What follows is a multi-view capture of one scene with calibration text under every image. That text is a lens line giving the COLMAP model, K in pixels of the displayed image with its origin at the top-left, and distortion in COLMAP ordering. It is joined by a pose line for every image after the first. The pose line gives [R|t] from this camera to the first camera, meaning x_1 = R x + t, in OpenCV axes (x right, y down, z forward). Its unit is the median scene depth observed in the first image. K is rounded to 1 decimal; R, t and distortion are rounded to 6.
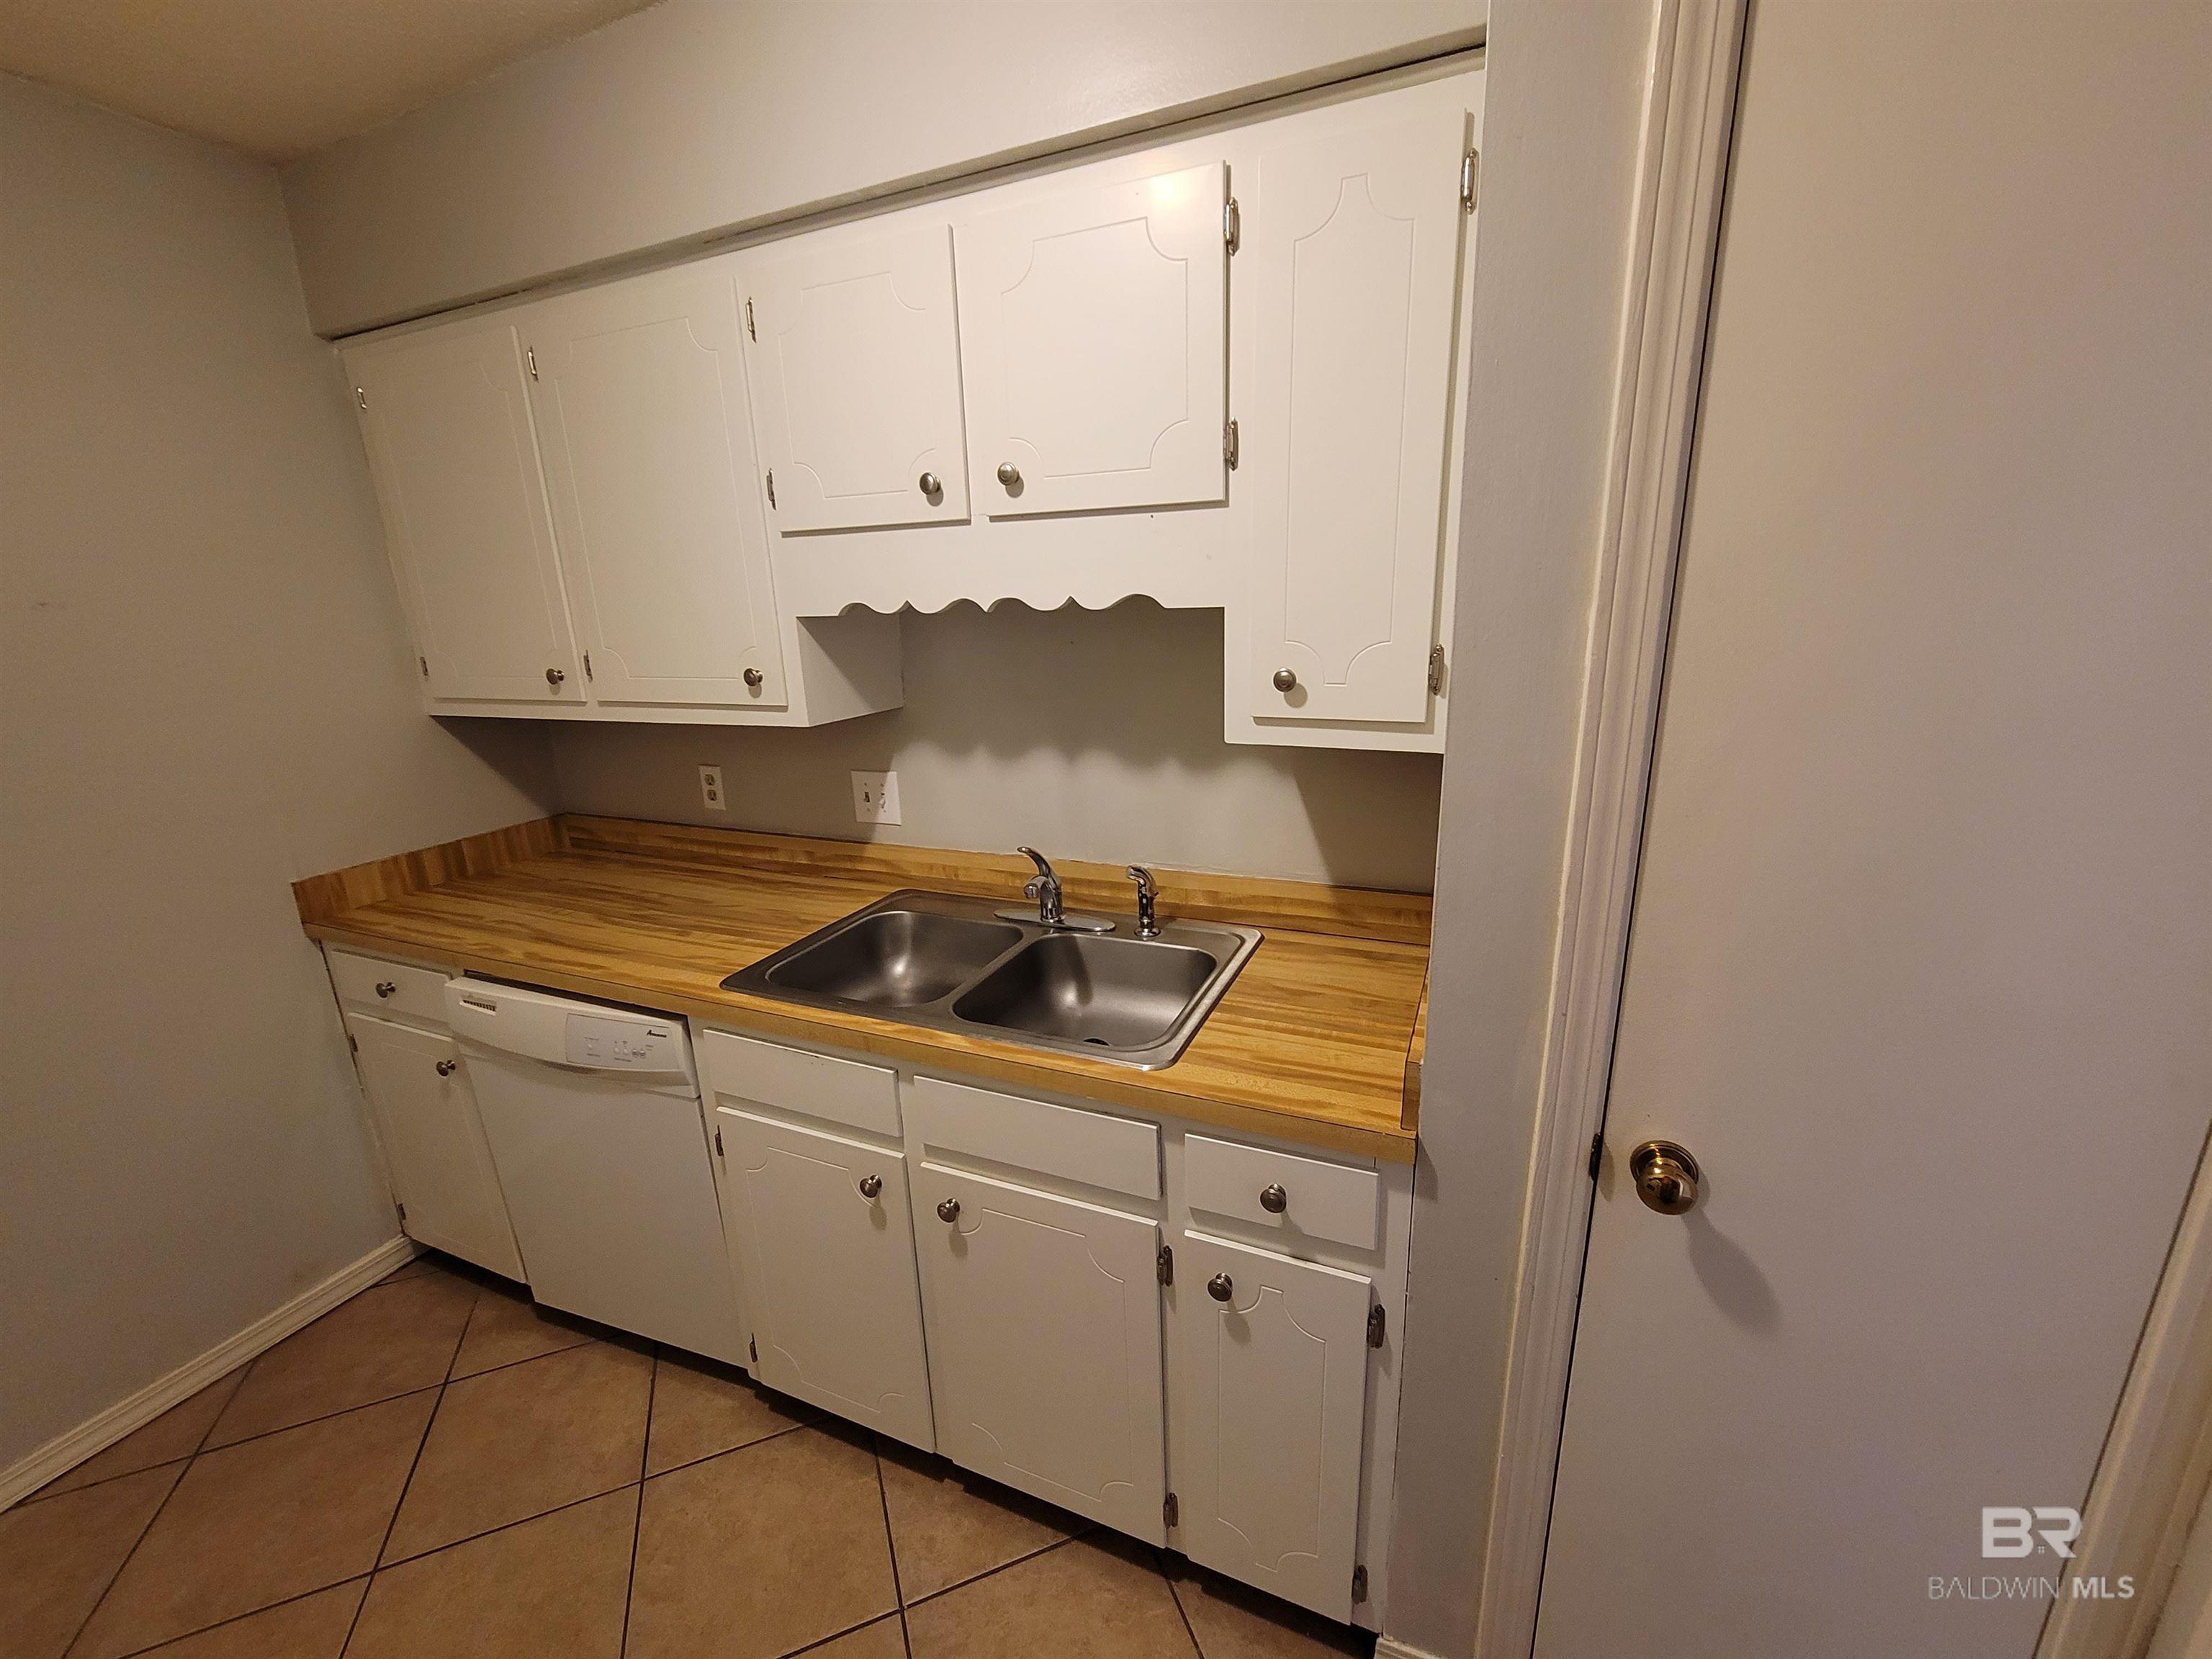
lens RADIAL K [[904.6, 0, 1107.1], [0, 904.6, 837.5], [0, 0, 1]] dist [-0.004604, -0.000440]
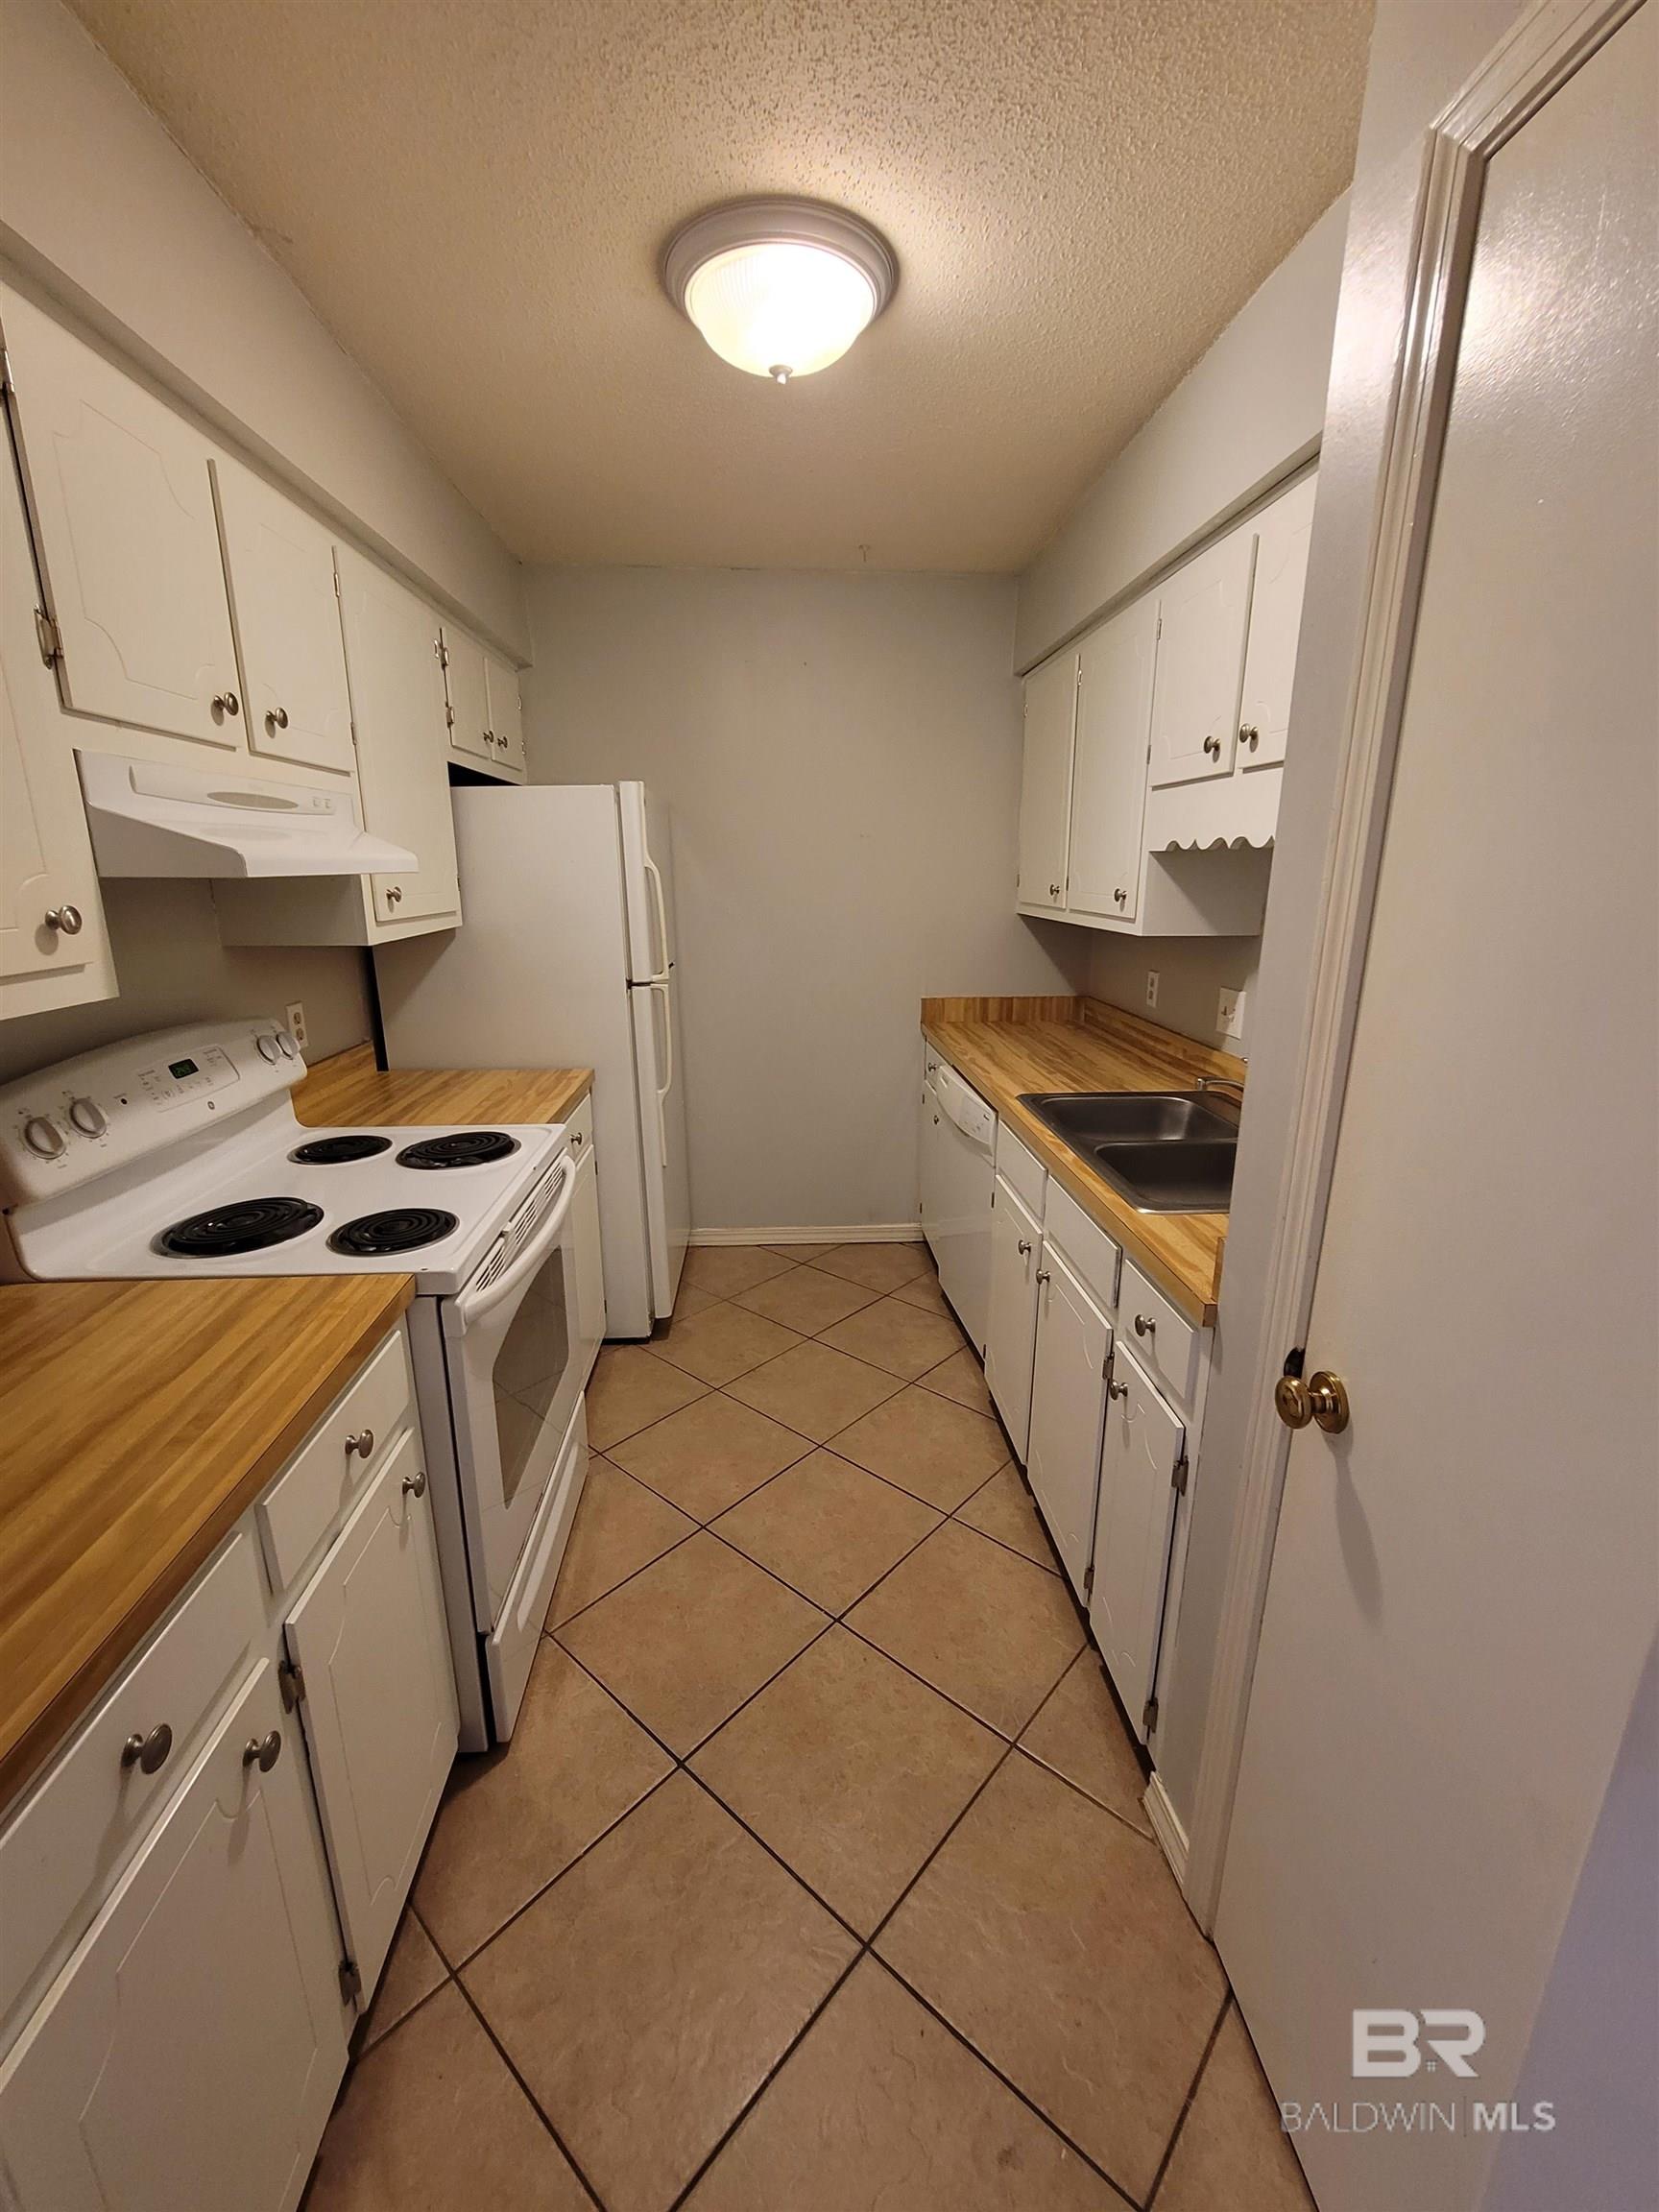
lens RADIAL K [[904.6, 0, 835.6], [0, 904.6, 1104.1], [0, 0, 1]] dist [-0.004604, -0.000440]
pose [[0.467305, 0.260648, -0.844801, 0.573787], [-0.250457, 0.955437, 0.156241, 0.015779], [0.847878, 0.138574, 0.511762, -0.012298]]
